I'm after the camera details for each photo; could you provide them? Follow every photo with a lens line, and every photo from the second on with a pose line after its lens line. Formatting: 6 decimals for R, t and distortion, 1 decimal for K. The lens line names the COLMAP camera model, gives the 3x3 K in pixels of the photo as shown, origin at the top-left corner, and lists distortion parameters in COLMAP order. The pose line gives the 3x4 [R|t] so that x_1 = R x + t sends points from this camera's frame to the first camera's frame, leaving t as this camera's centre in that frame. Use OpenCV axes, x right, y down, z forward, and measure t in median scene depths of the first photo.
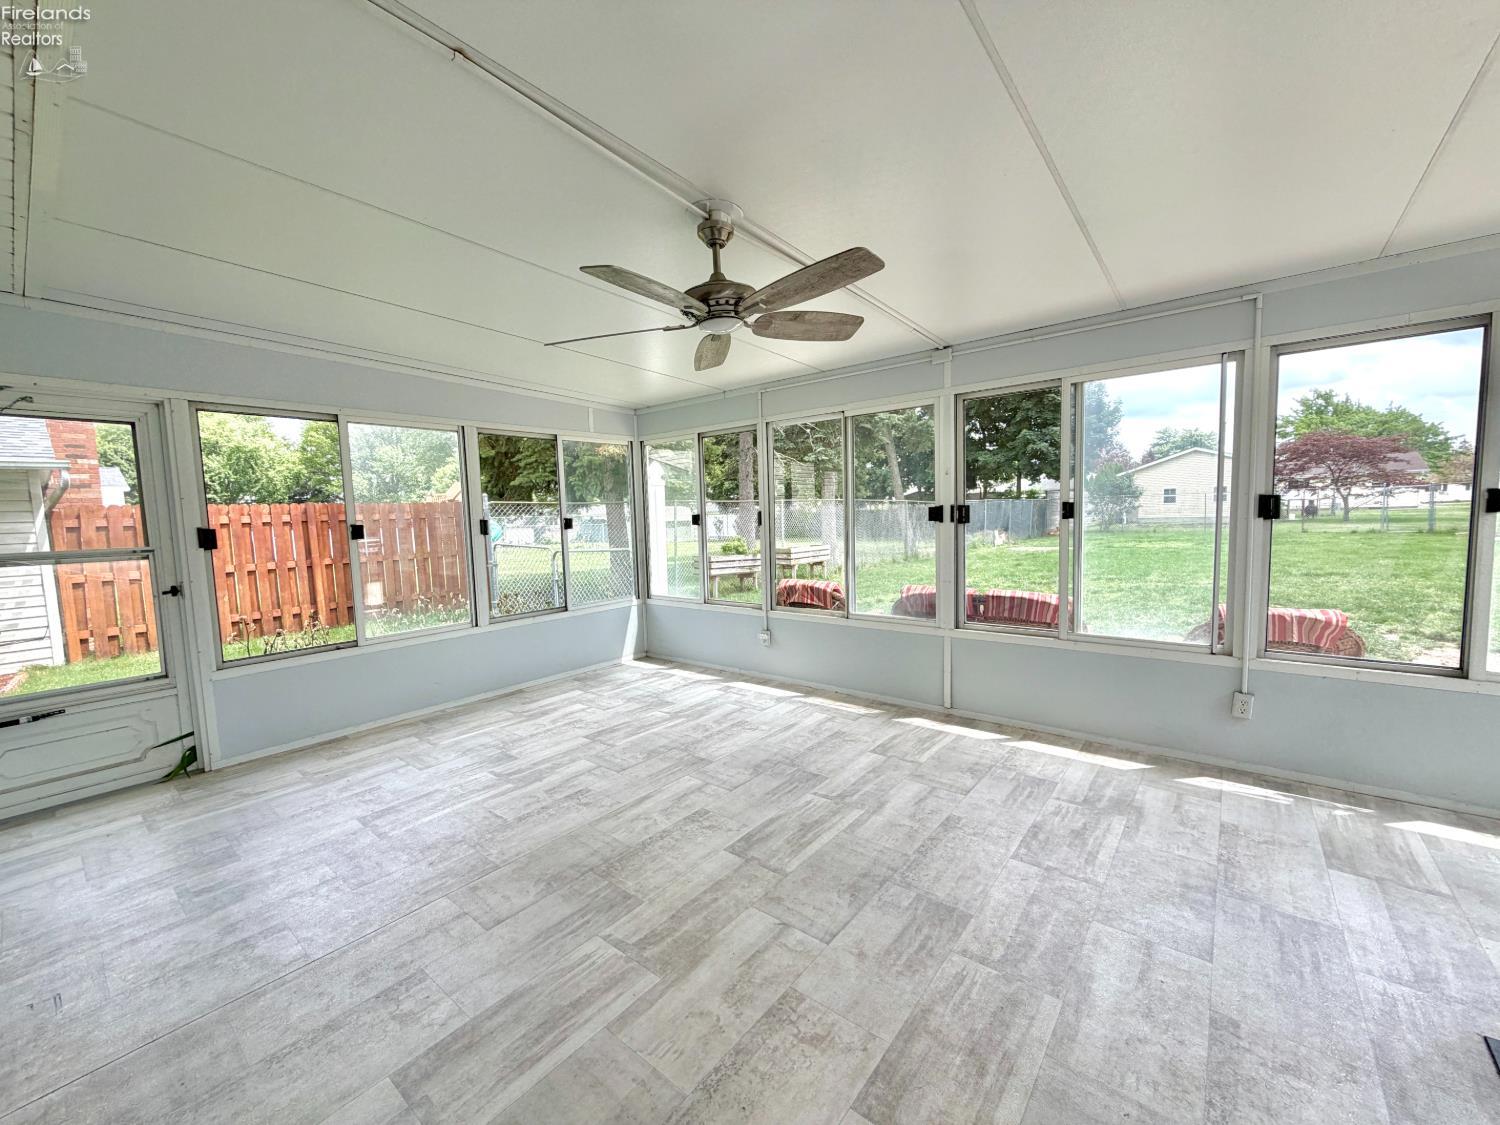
lens RADIAL K [[598.6, 0, 747.8], [0, 598.6, 562.1], [0, 0, 1]] dist [0.000399, 0.000529]
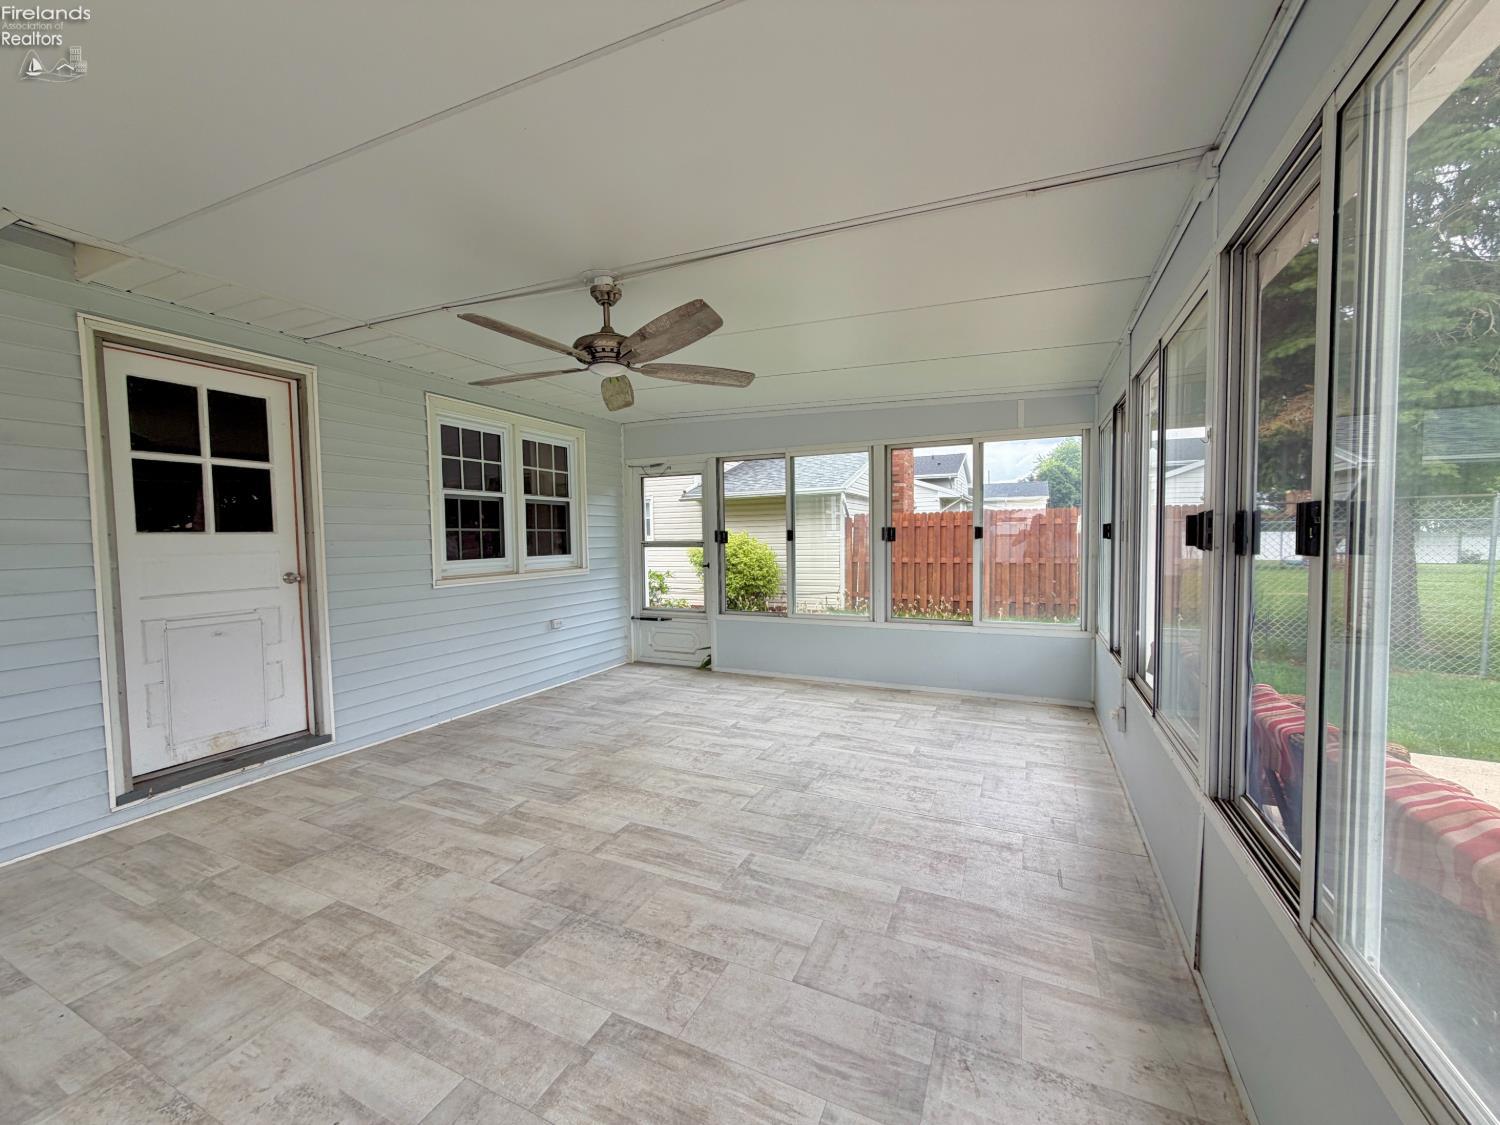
lens RADIAL K [[598.6, 0, 747.8], [0, 598.6, 562.1], [0, 0, 1]] dist [0.000399, 0.000529]
pose [[0.246965, 0.070726, -0.966440, 0.758764], [-0.072453, 0.995889, 0.054367, -0.064304], [0.966312, 0.056595, 0.251074, 0.630422]]
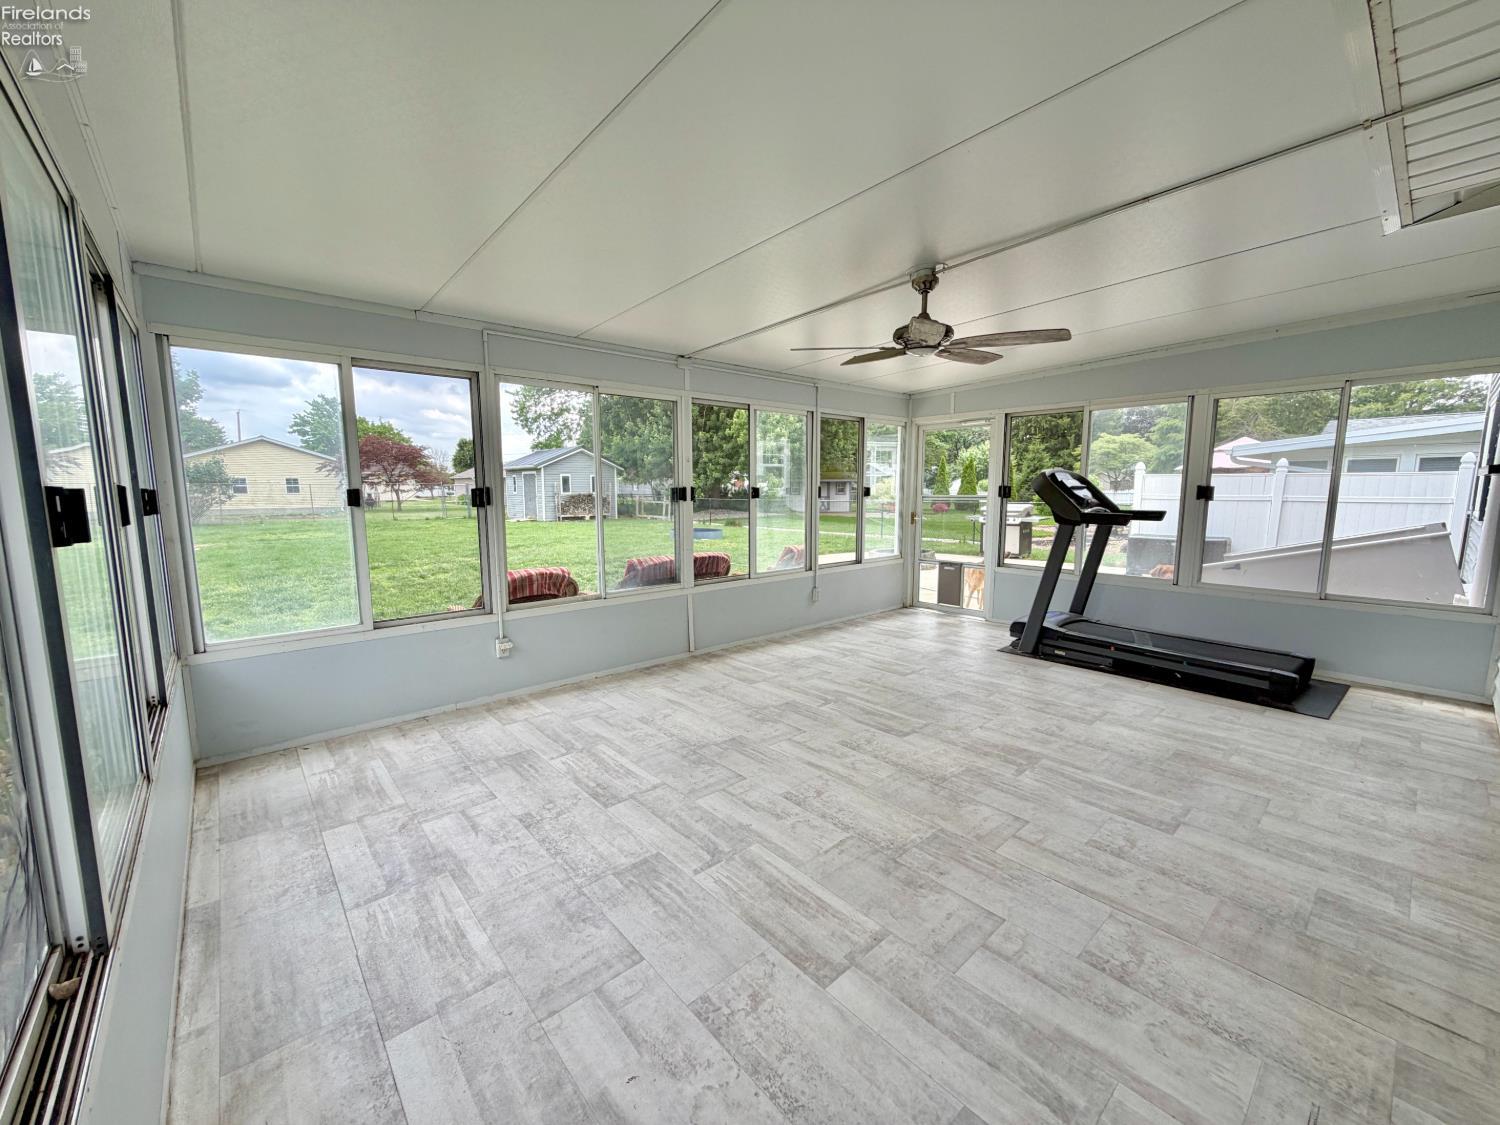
lens RADIAL K [[598.6, 0, 747.8], [0, 598.6, 562.1], [0, 0, 1]] dist [0.000399, 0.000529]
pose [[0.165751, -0.090516, 0.982005, -0.968235], [0.078691, 0.993817, 0.078323, -0.031934], [-0.983023, 0.064293, 0.171849, 0.758891]]
